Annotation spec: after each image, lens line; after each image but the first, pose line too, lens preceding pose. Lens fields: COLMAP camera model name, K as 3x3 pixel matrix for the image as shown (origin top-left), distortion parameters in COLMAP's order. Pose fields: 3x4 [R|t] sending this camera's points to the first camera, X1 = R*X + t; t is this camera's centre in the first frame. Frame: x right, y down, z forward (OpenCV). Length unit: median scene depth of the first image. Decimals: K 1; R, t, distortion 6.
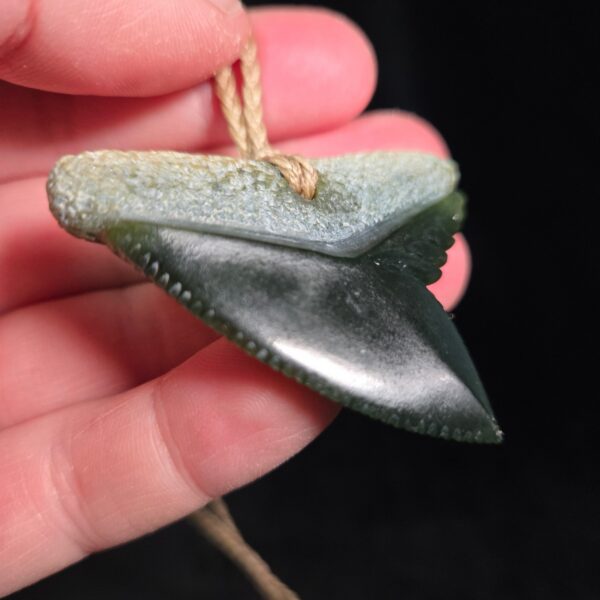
lens RADIAL K [[552.9, 0, 300.0], [0, 552.9, 300.0], [0, 0, 1]] dist [-0.044244, -0.005443]
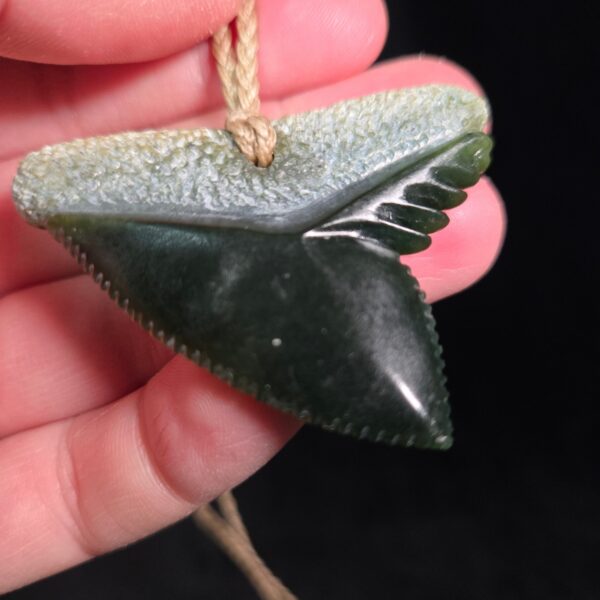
lens RADIAL K [[552.9, 0, 300.0], [0, 552.9, 300.0], [0, 0, 1]] dist [-0.044244, -0.005443]
pose [[0.918649, 0.022581, -0.394430, 0.456463], [0.039326, 0.988180, 0.148165, -0.099981], [0.393113, -0.151623, 0.906903, 0.155489]]
